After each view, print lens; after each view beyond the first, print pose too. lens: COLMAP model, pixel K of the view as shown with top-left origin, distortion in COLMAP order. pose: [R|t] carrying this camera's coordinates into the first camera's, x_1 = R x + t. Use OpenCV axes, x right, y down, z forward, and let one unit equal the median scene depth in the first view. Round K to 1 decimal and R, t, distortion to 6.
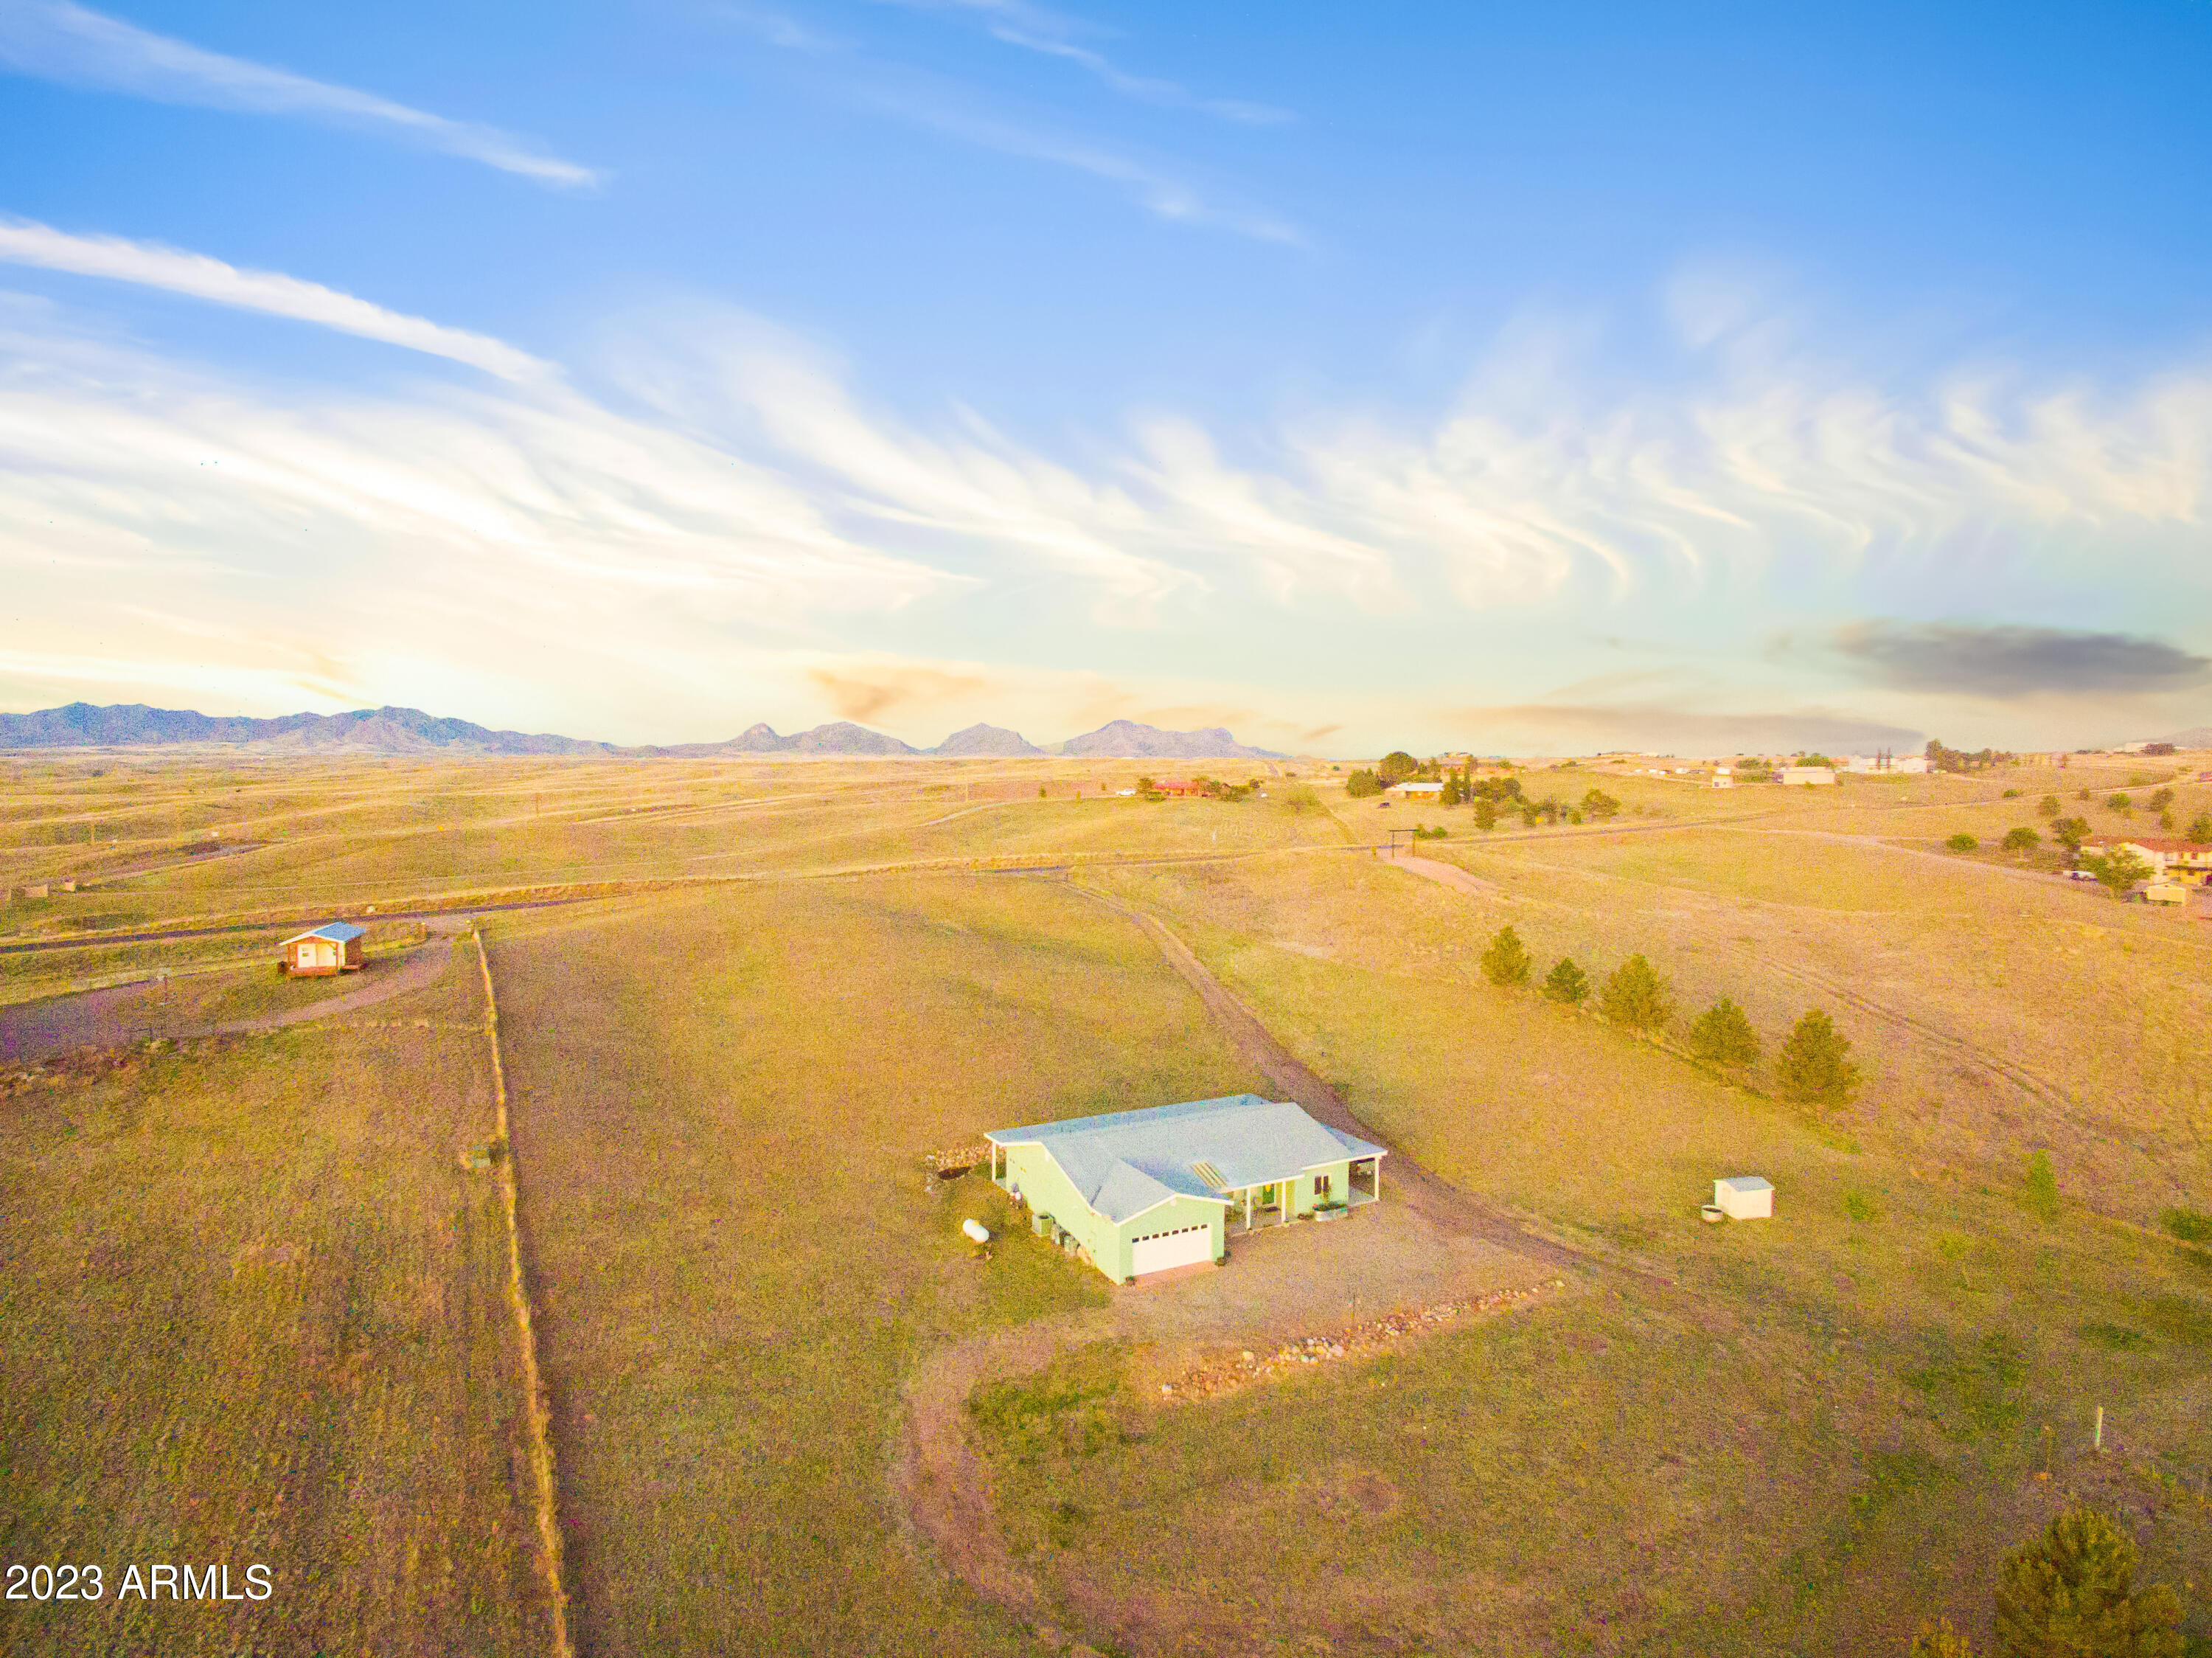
lens RADIAL K [[1253.1, 0, 1106.0], [0, 1253.1, 829.0], [0, 0, 1]] dist [0.012914, -0.002470]
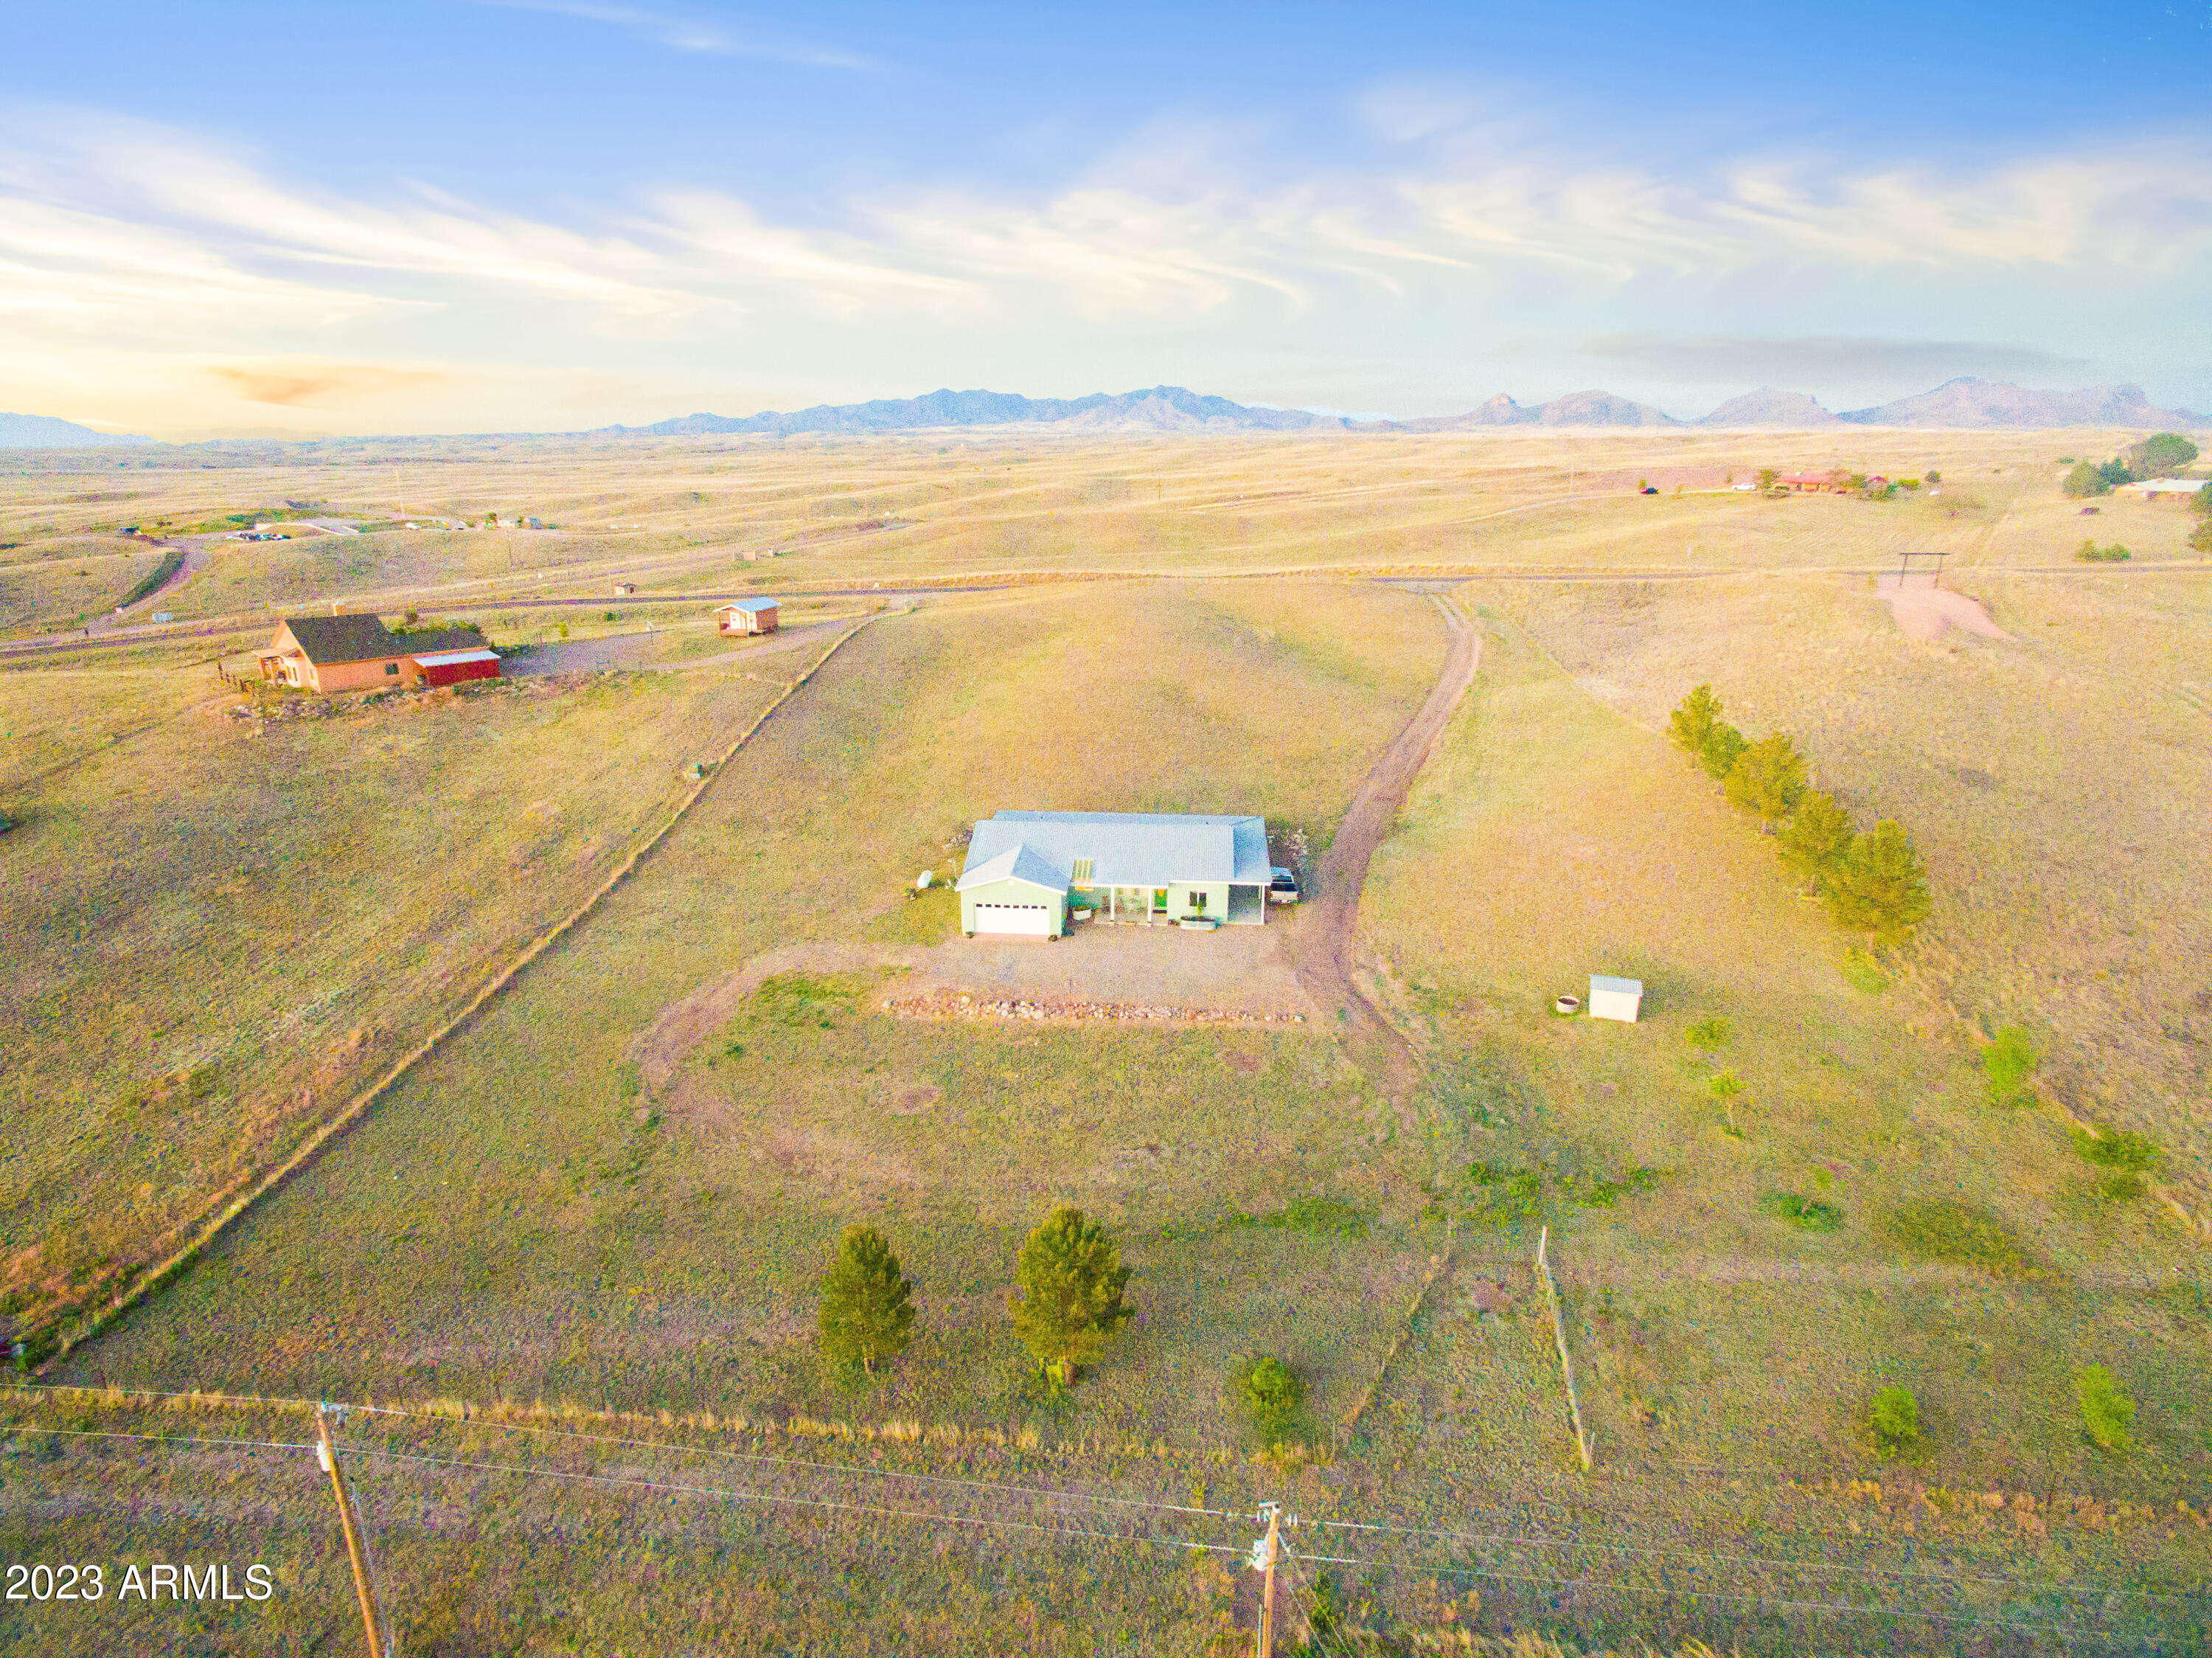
lens RADIAL K [[1253.1, 0, 1106.0], [0, 1253.1, 829.0], [0, 0, 1]] dist [0.012914, -0.002470]
pose [[0.835532, 0.160389, -0.525510, 0.223441], [-0.024431, 0.966344, 0.256090, -0.020097], [0.548898, -0.201133, 0.811330, 0.019925]]
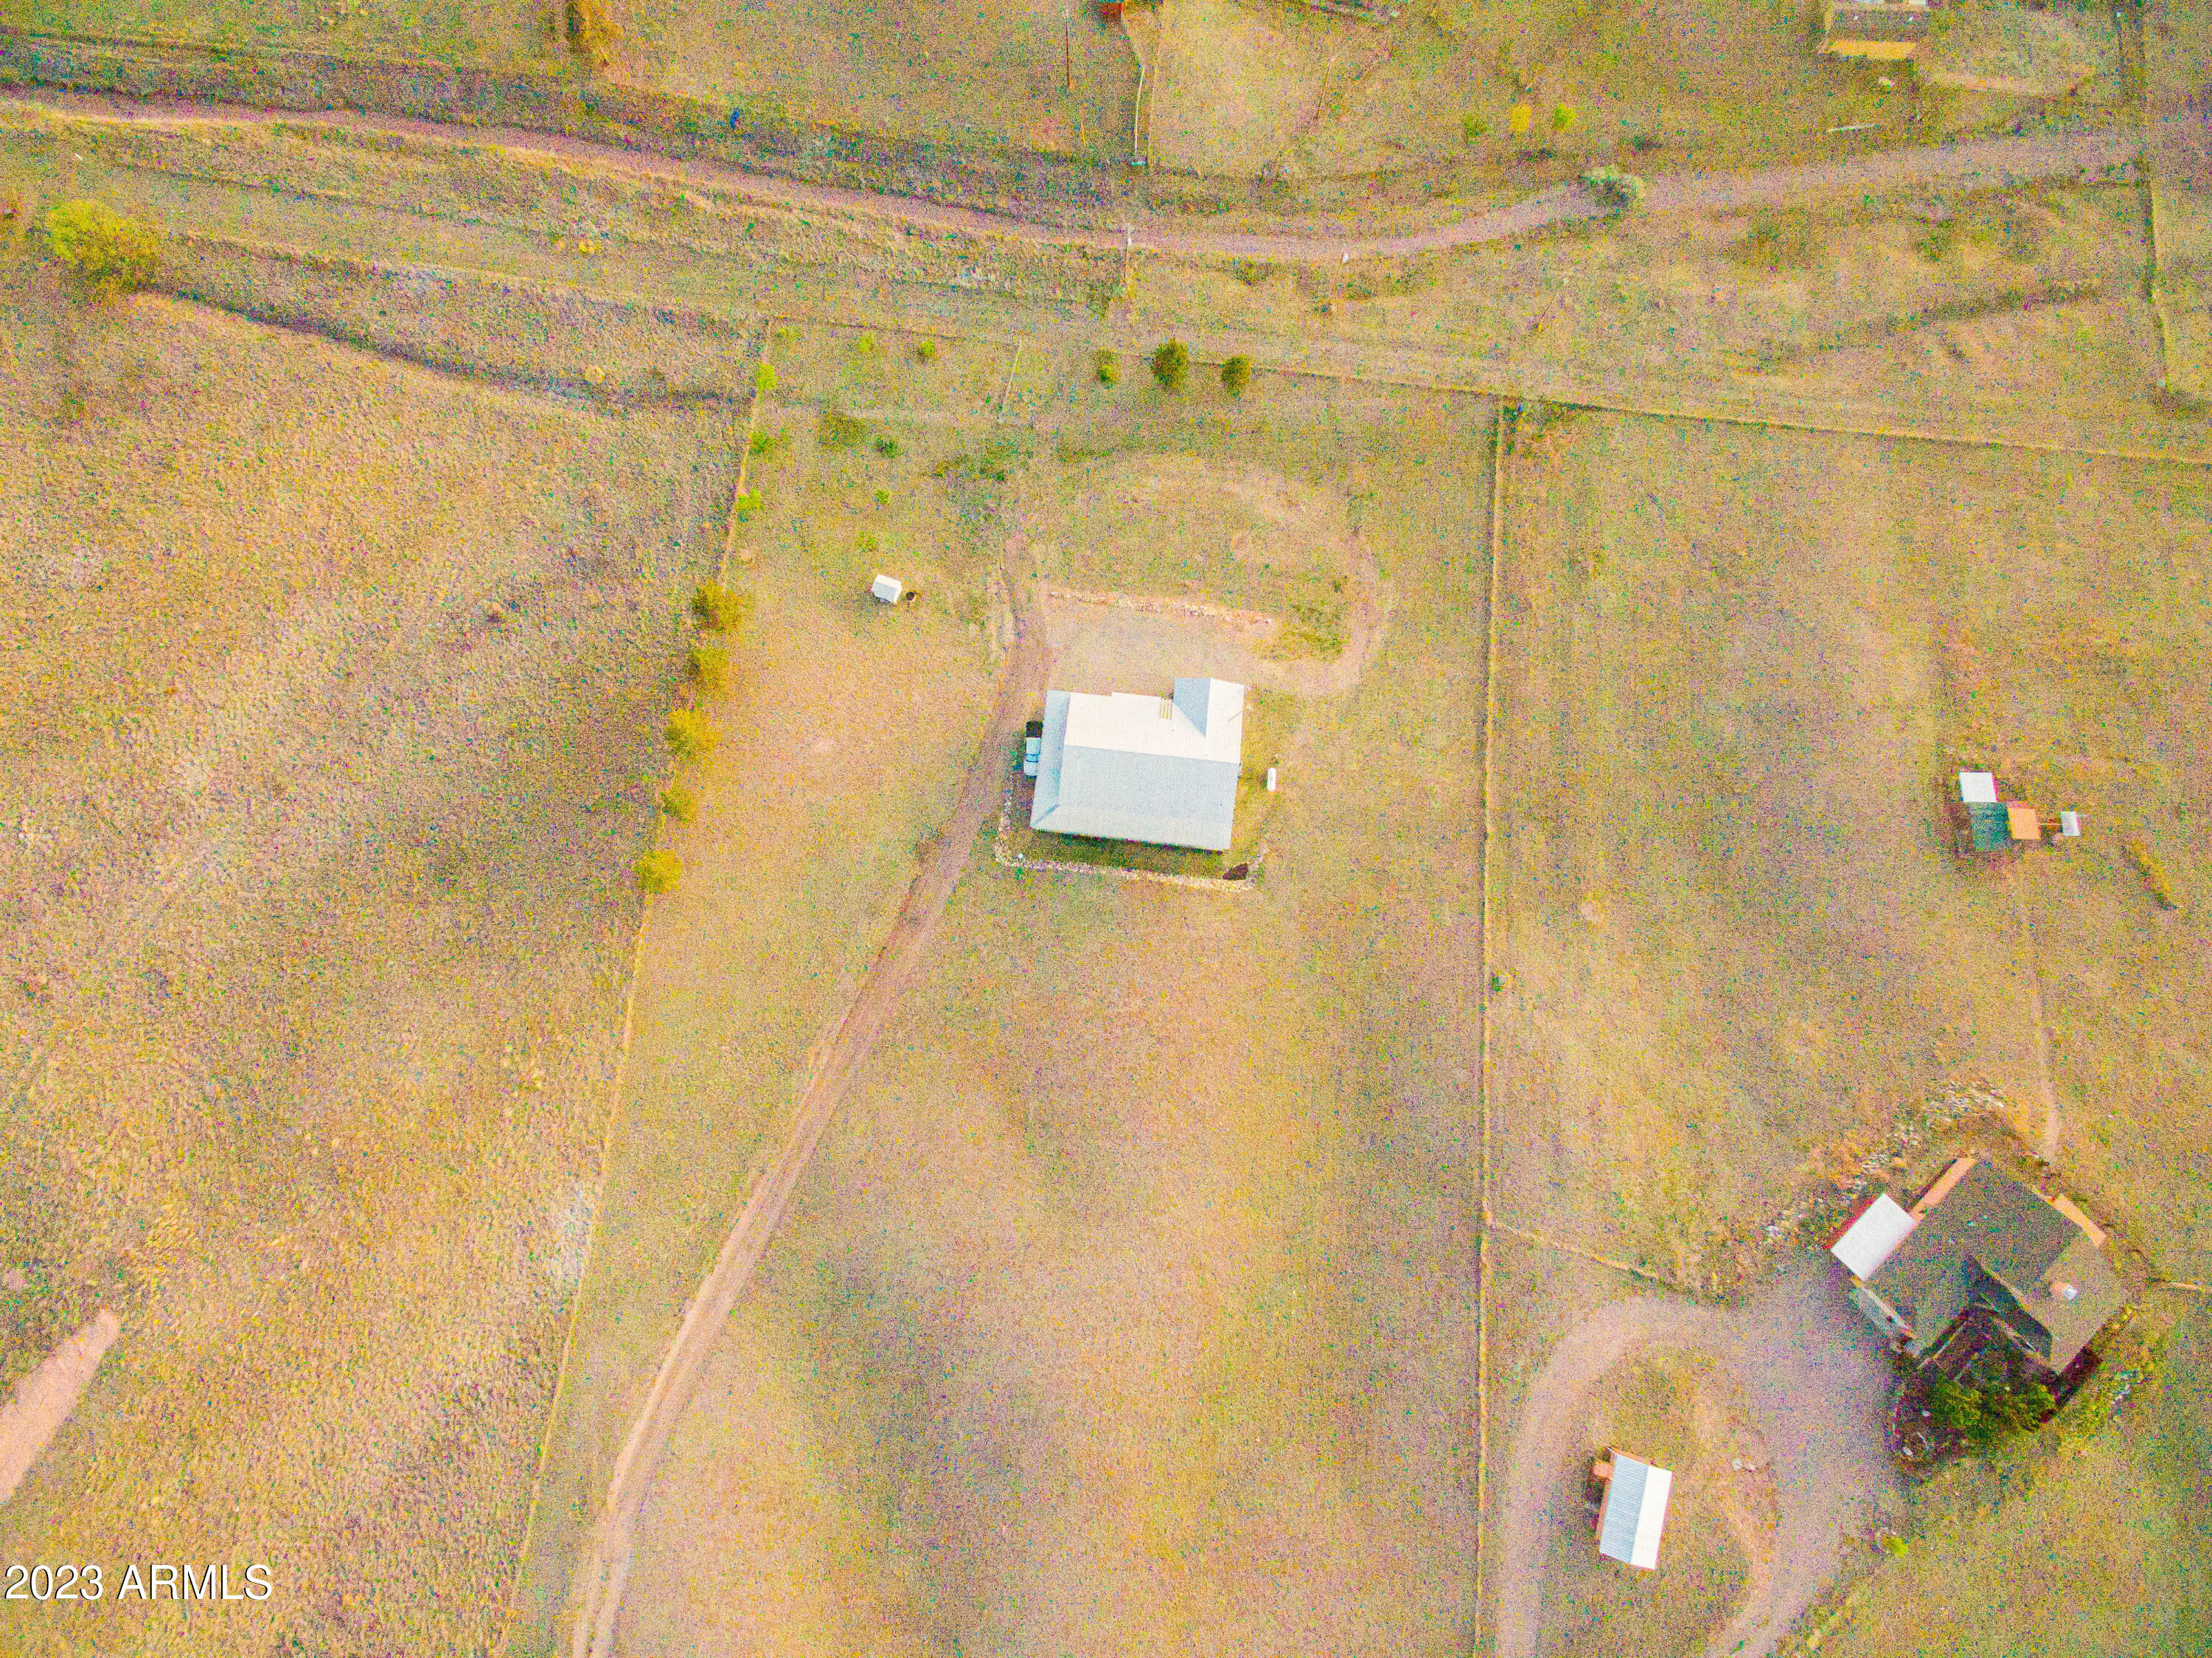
lens RADIAL K [[1253.1, 0, 1106.0], [0, 1253.1, 829.0], [0, 0, 1]] dist [0.012914, -0.002470]
pose [[-0.815701, -0.565853, 0.120173, -0.053343], [0.027087, 0.170153, 0.985045, -0.475392], [-0.577839, 0.806758, -0.123466, 0.445611]]
